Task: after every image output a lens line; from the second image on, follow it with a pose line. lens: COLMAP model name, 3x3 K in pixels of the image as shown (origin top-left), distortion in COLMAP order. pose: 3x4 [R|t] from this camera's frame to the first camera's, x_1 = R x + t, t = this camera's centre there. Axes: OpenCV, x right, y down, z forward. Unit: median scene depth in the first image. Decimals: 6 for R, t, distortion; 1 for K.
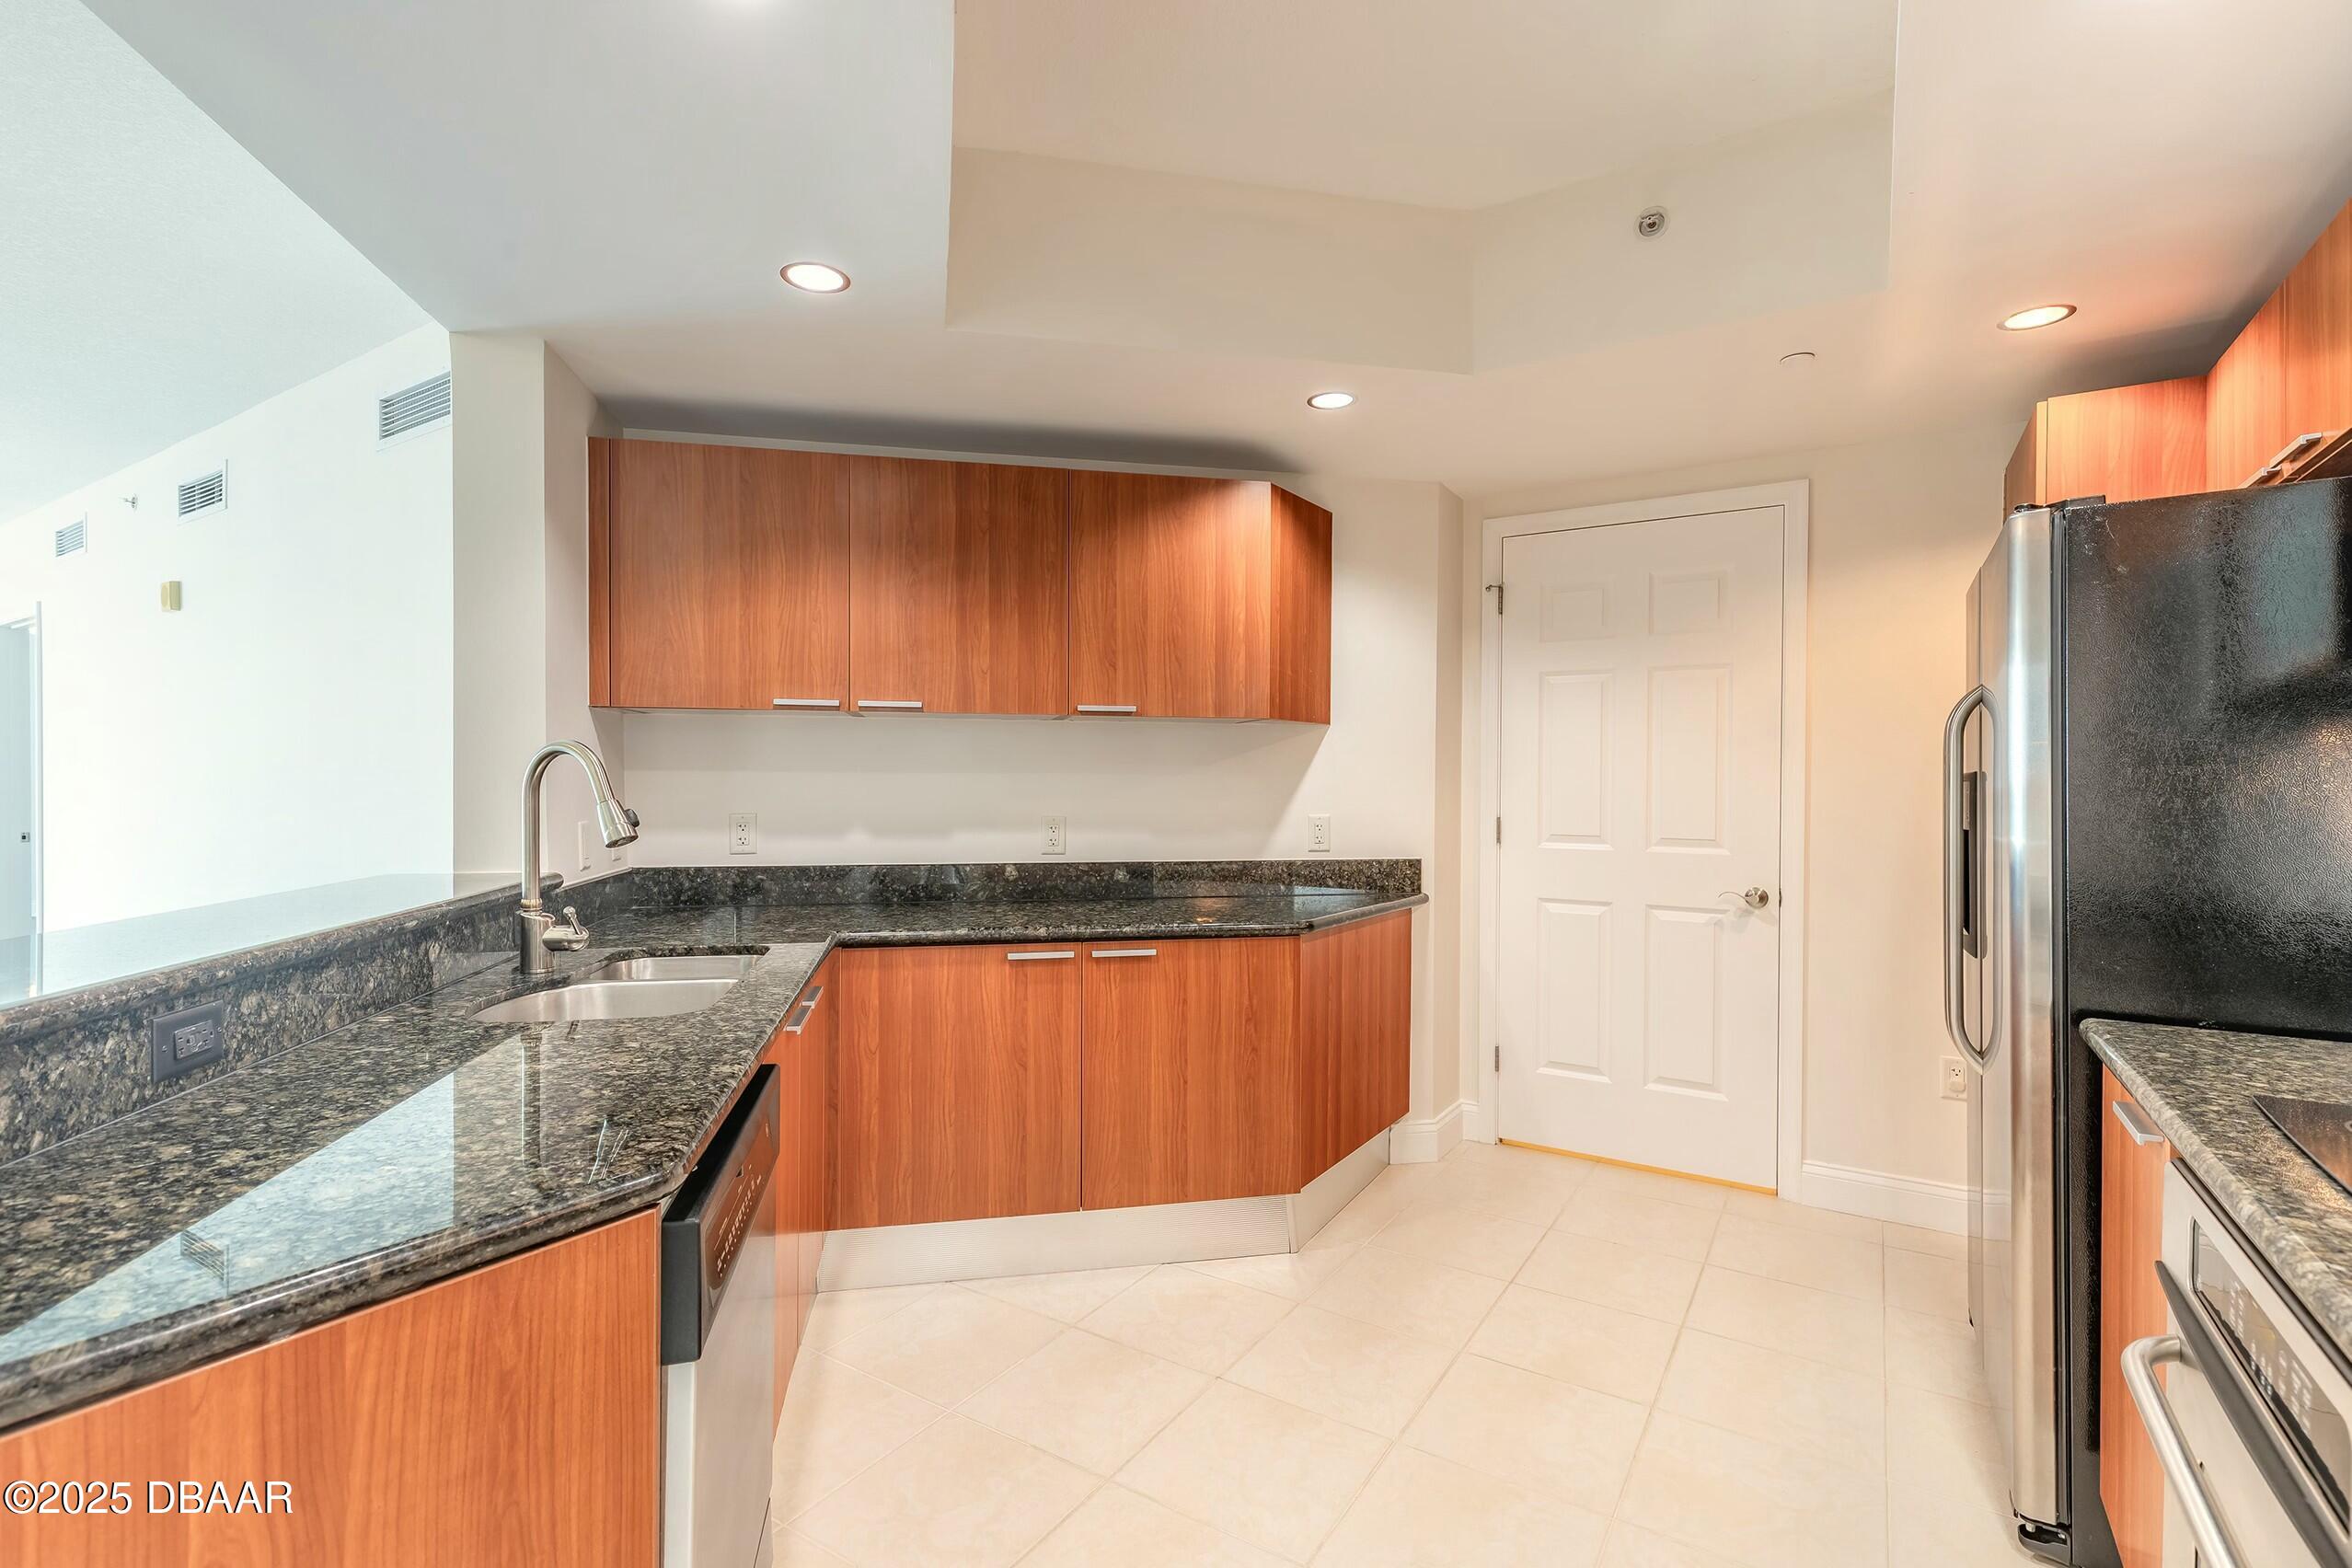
lens RADIAL K [[1060.7, 0, 1175.7], [0, 1060.7, 783.6], [0, 0, 1]] dist [0.009202, -0.002182]
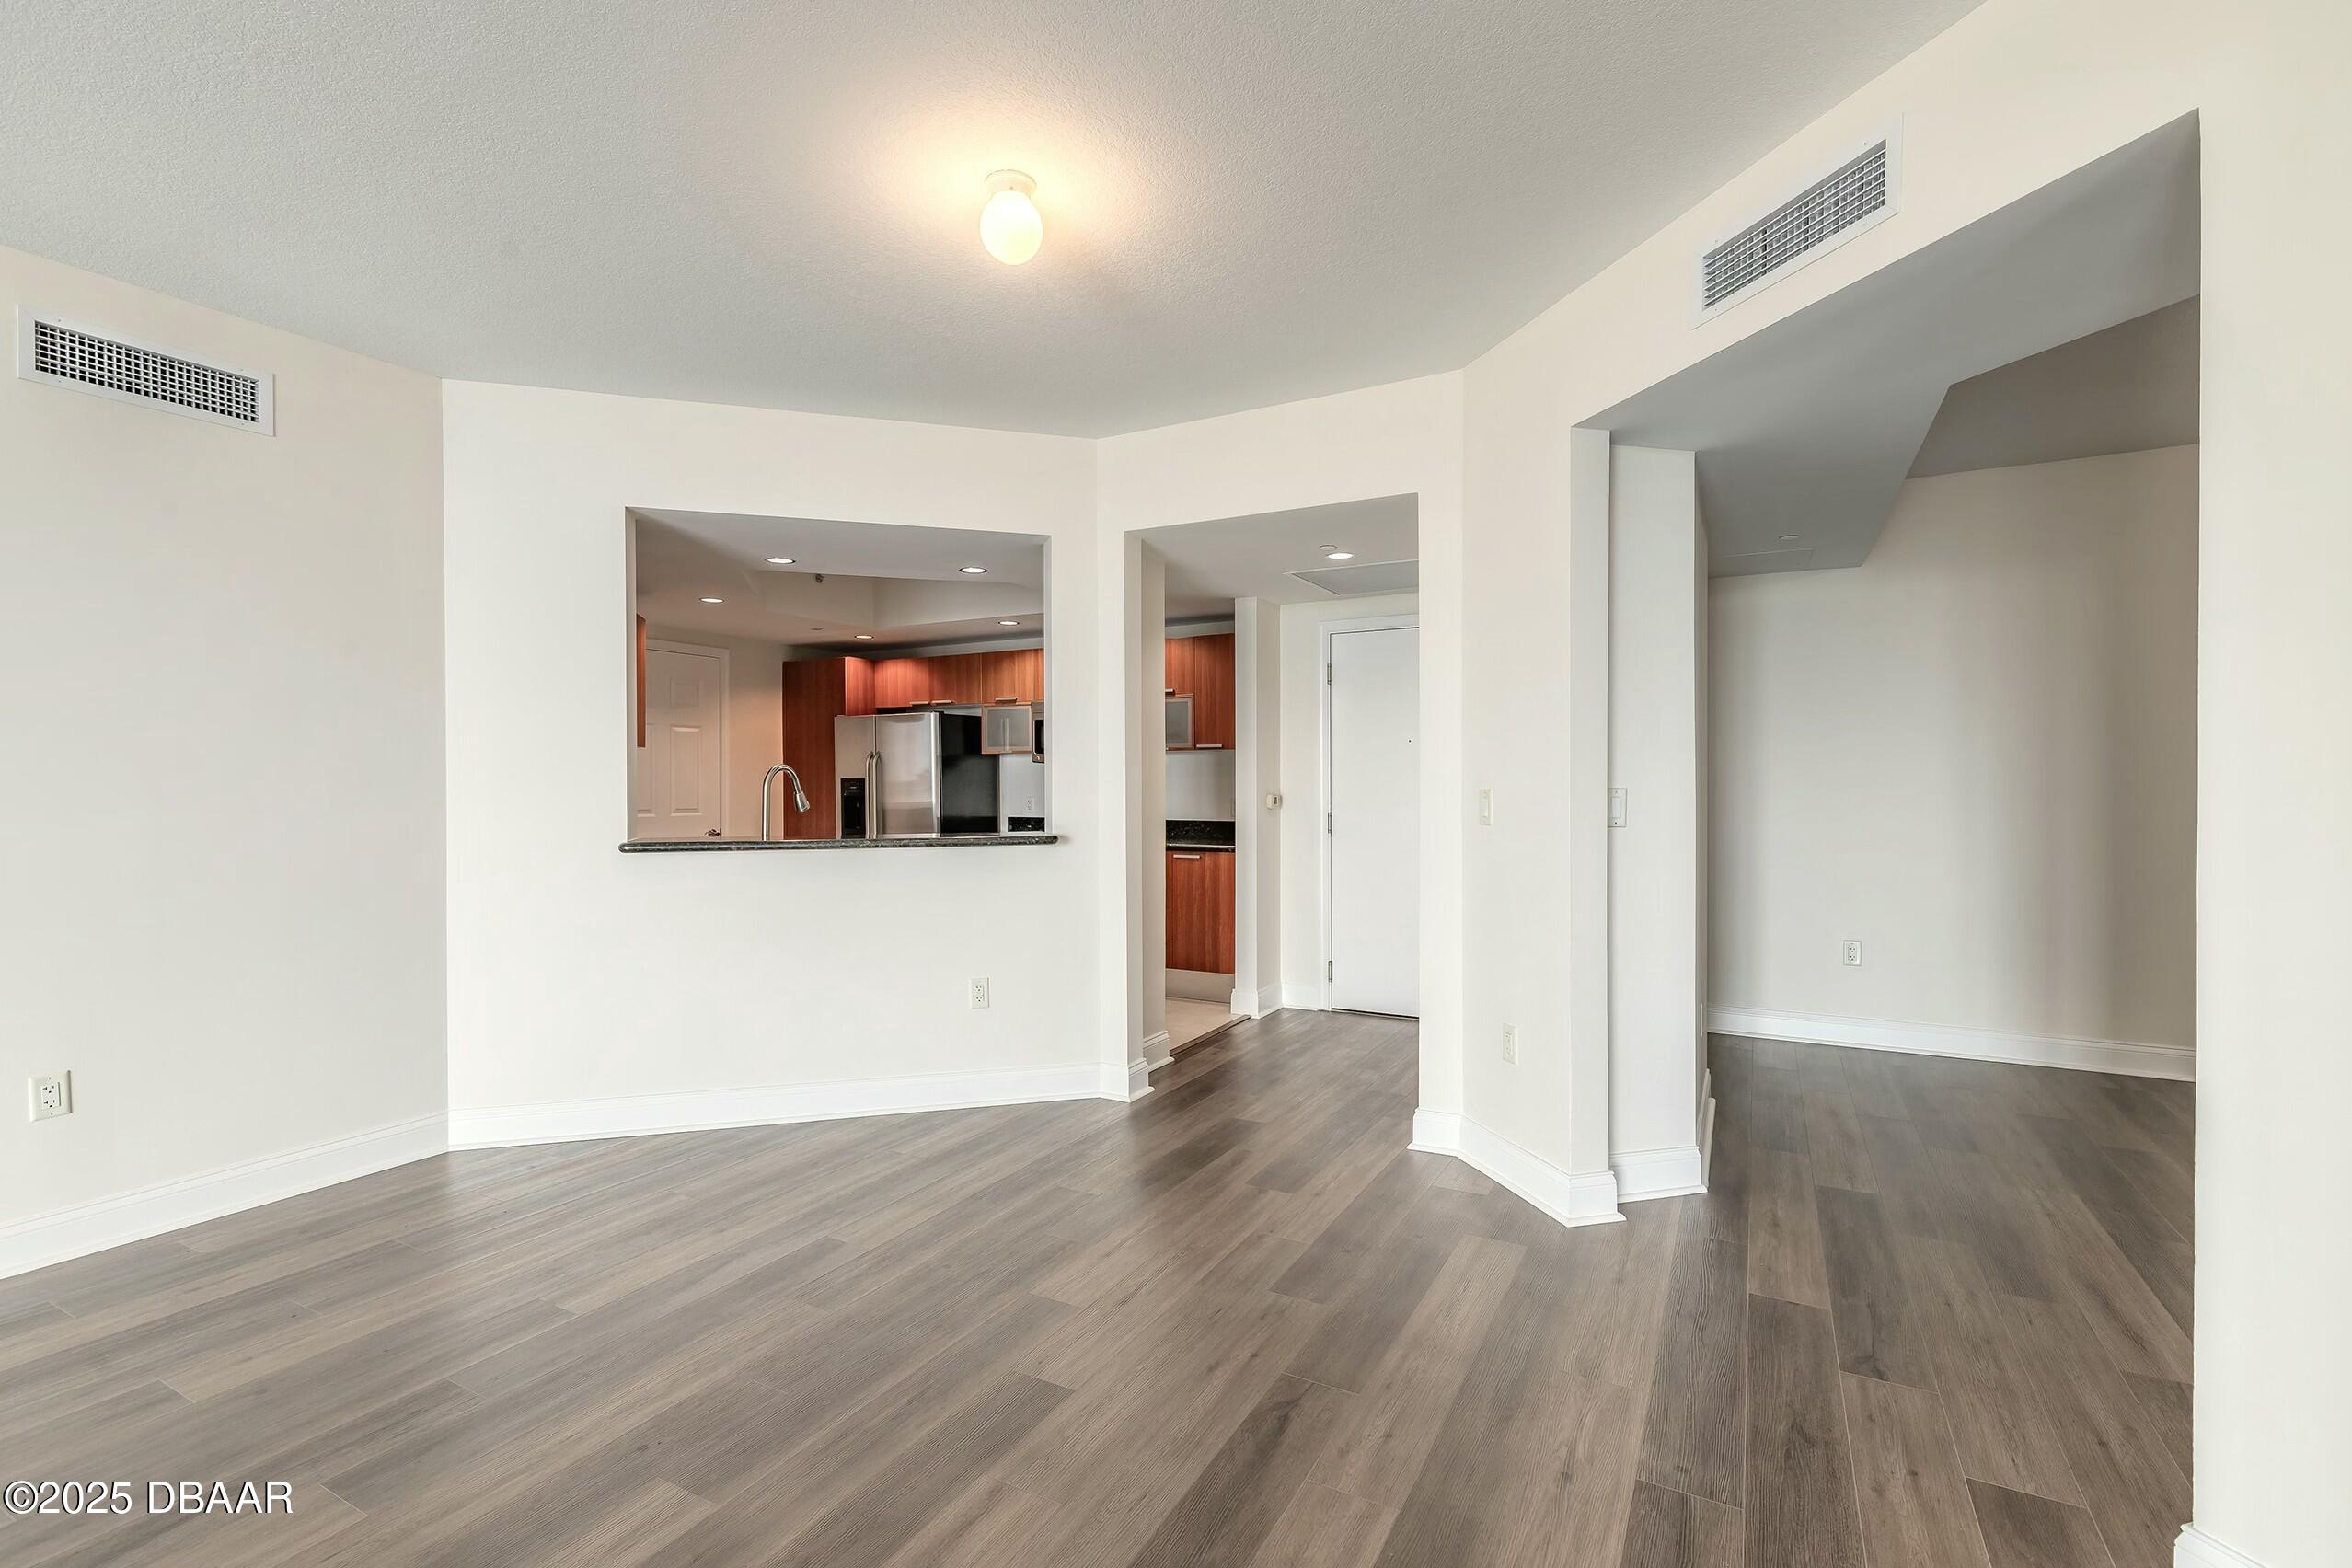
lens RADIAL K [[1060.7, 0, 1165.9], [0, 1060.7, 784.9], [0, 0, 1]] dist [0.009202, -0.002182]
pose [[-0.069094, -0.007903, 0.997579, -1.983605], [0.005690, 0.999949, 0.008316, -0.008700], [-0.997594, 0.006251, -0.069045, 0.253562]]
